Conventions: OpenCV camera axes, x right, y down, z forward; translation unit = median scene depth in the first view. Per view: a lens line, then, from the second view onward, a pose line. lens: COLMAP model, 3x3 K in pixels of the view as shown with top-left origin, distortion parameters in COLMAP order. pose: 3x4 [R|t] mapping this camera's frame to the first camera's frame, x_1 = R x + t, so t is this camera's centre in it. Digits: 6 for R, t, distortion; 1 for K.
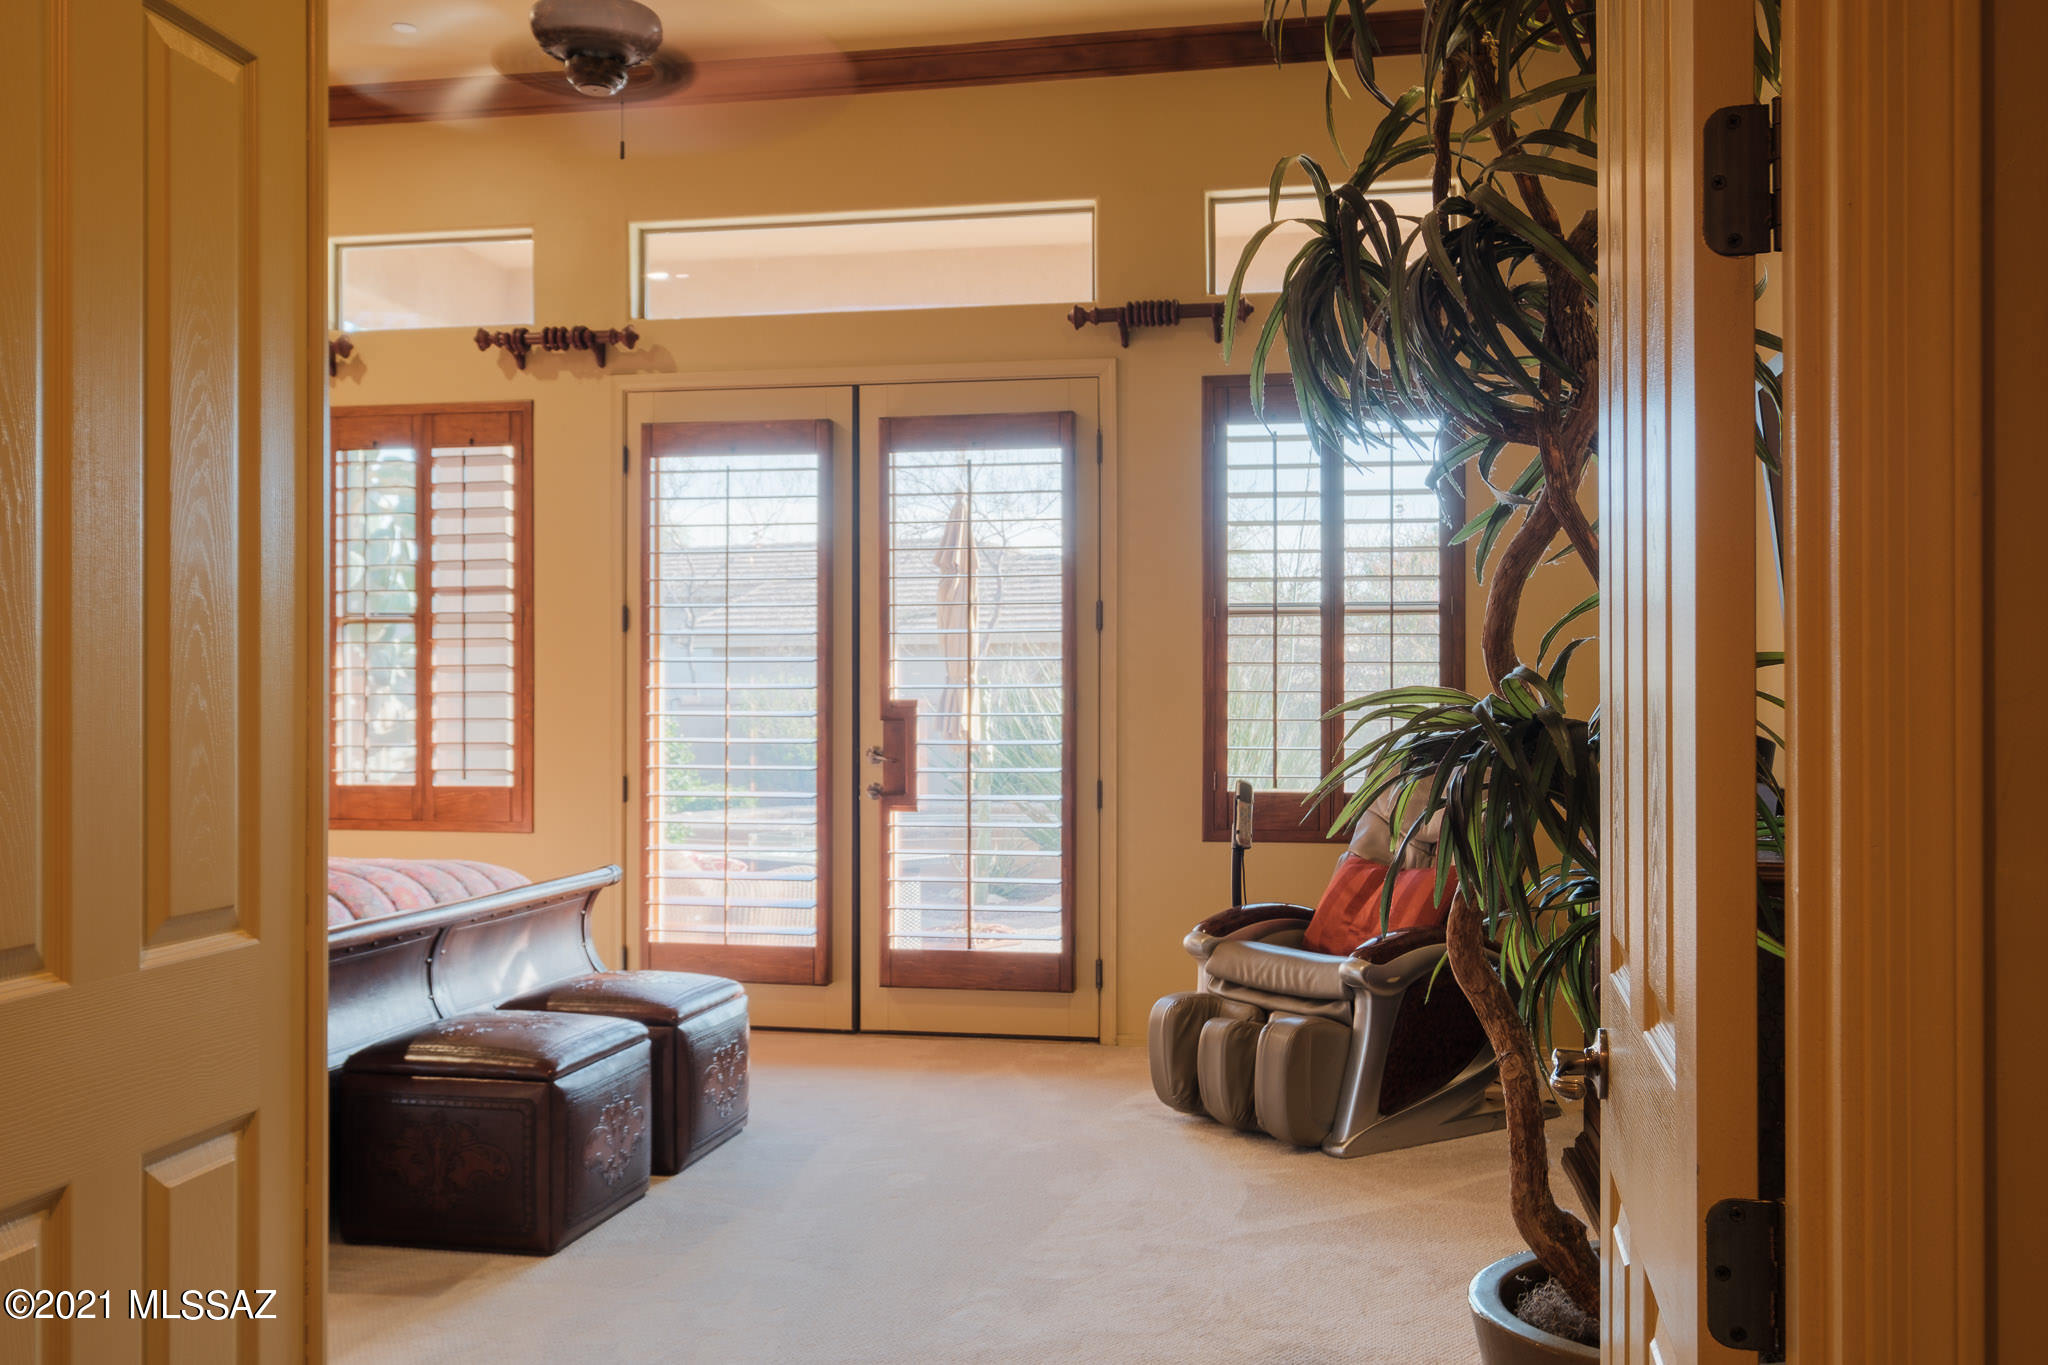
lens RADIAL K [[1816.9, 0, 1025.8], [0, 1816.9, 709.6], [0, 0, 1]] dist [0.006038, -0.000503]
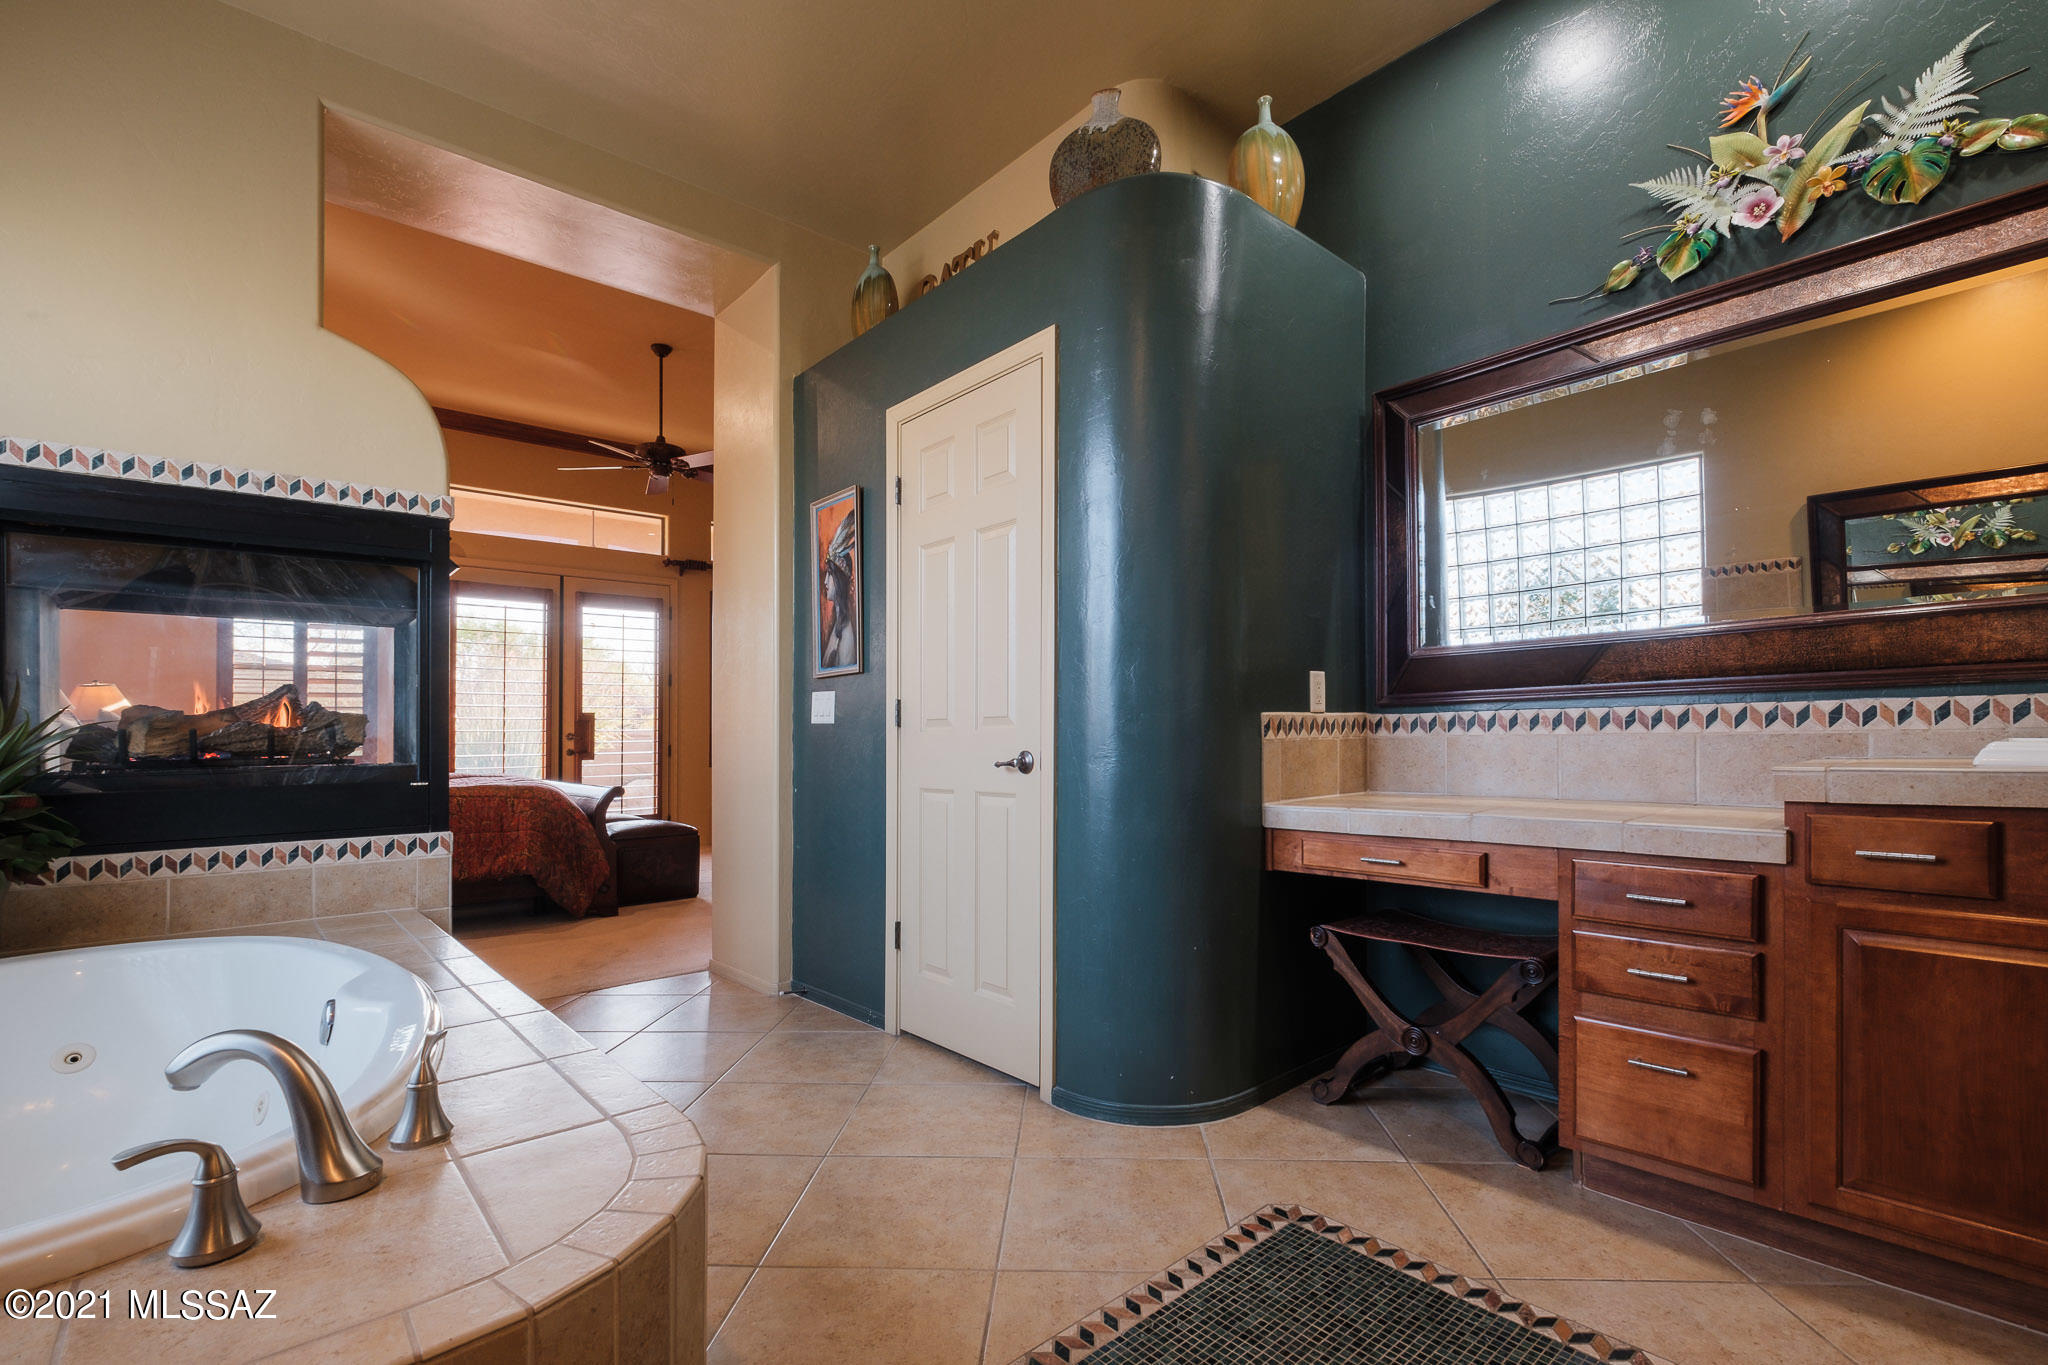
lens RADIAL K [[908.0, 0, 1052.2], [0, 908.0, 722.2], [0, 0, 1]] dist [-0.001671, -0.000494]
pose [[0.602232, 0.006339, 0.798296, -0.626811], [0.017688, 0.999617, -0.021282, 0.041054], [-0.798125, 0.026937, 0.601889, -0.177782]]
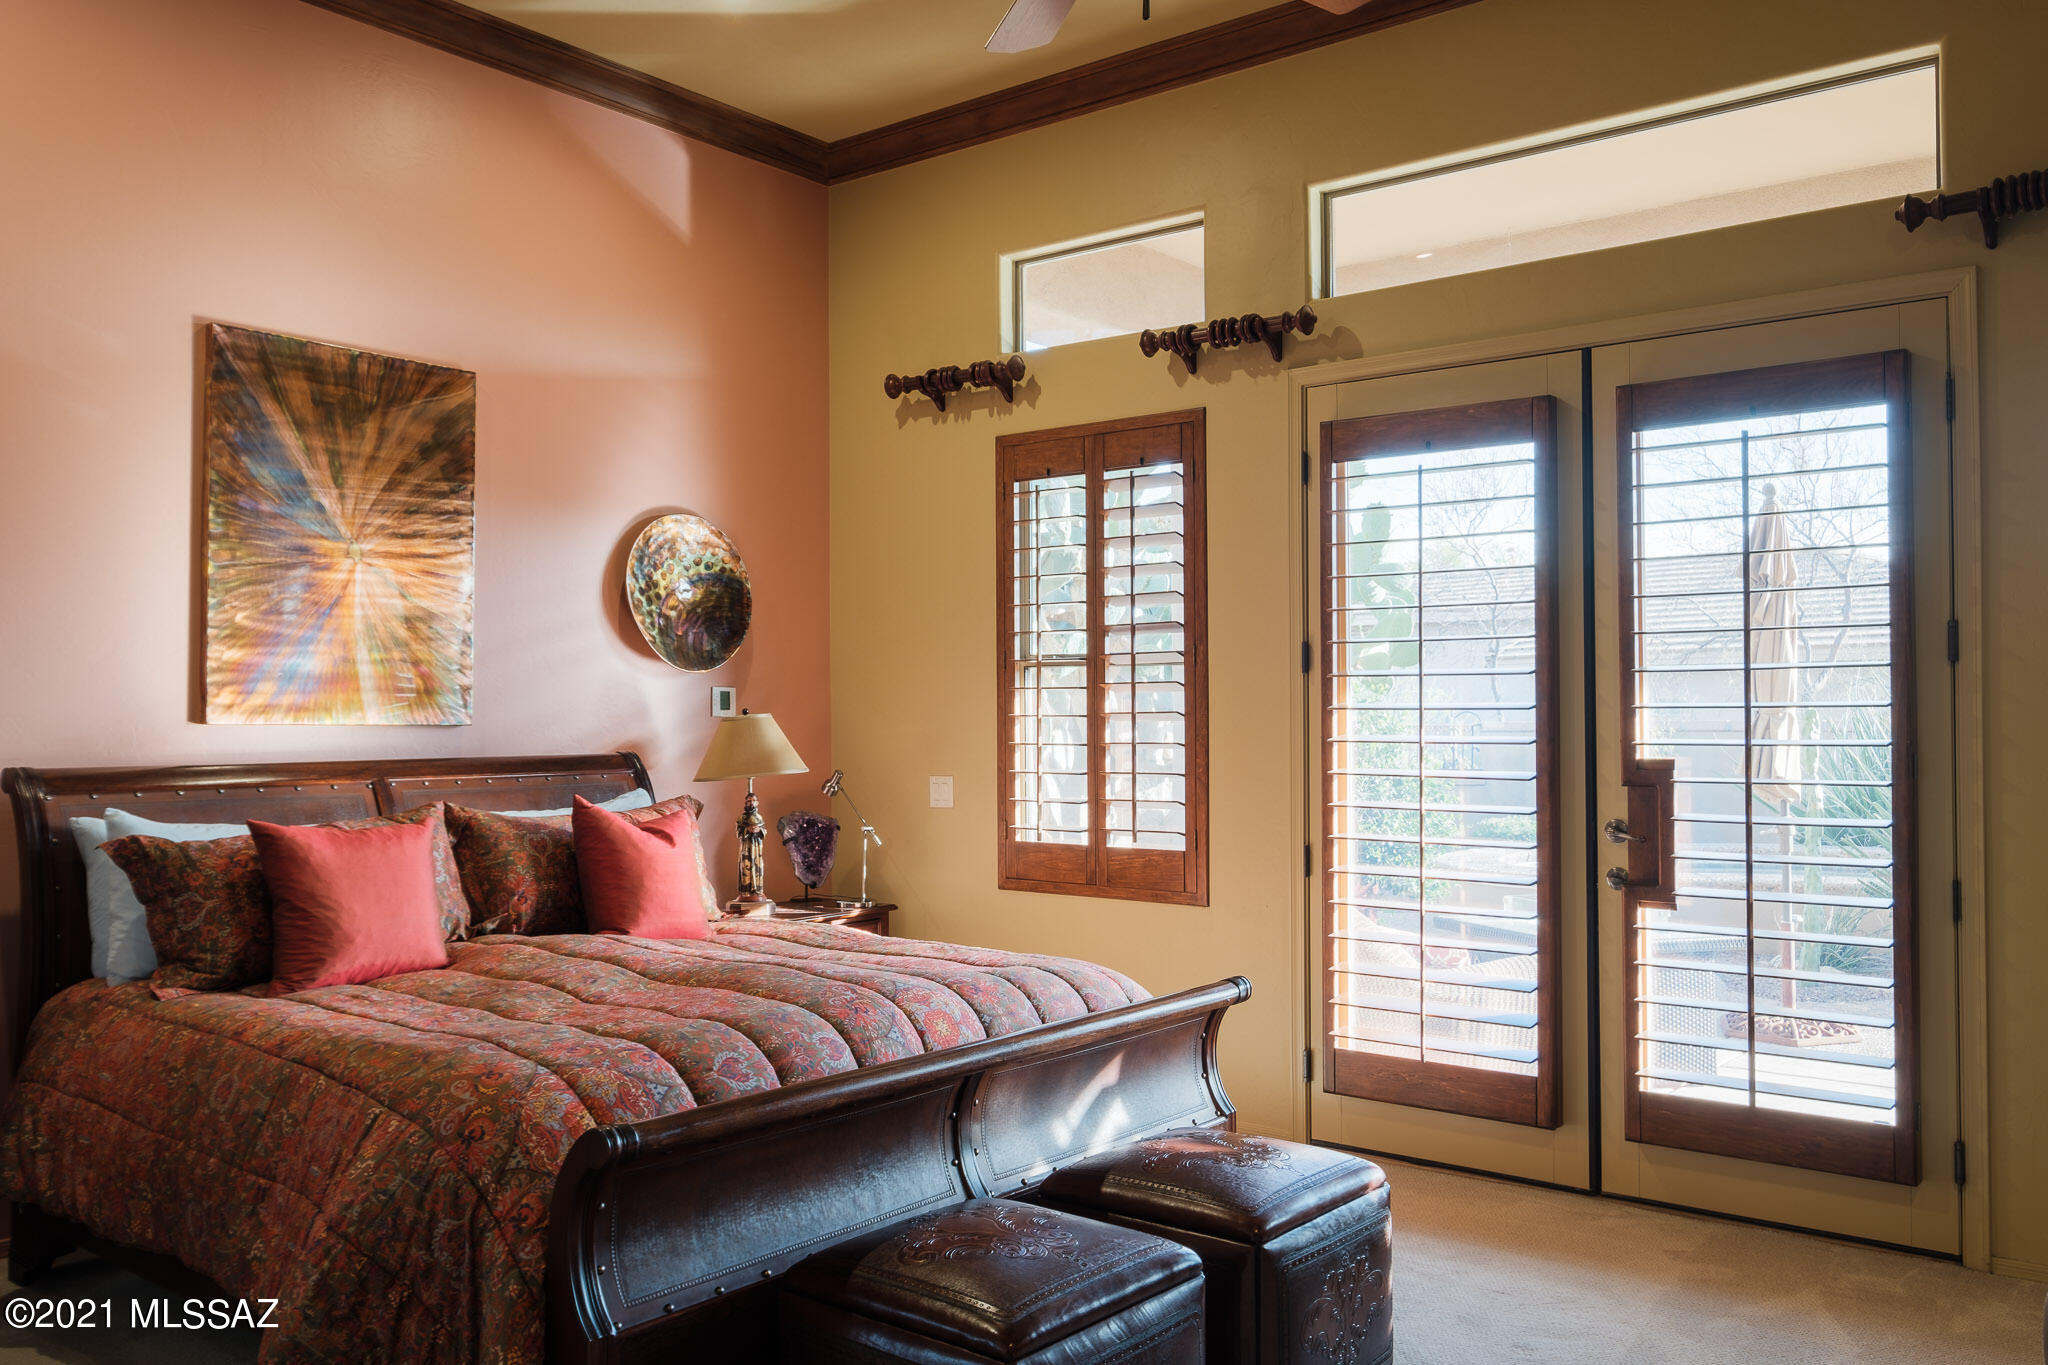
lens RADIAL K [[1631.1, 0, 1039.4], [0, 1631.1, 685.4], [0, 0, 1]] dist [-0.002322, 0.006722]
pose [[0.884870, -0.010757, -0.465714, 0.020939], [0.001003, 0.999775, -0.021188, -0.021248], [0.465837, 0.018282, 0.884682, 0.279934]]
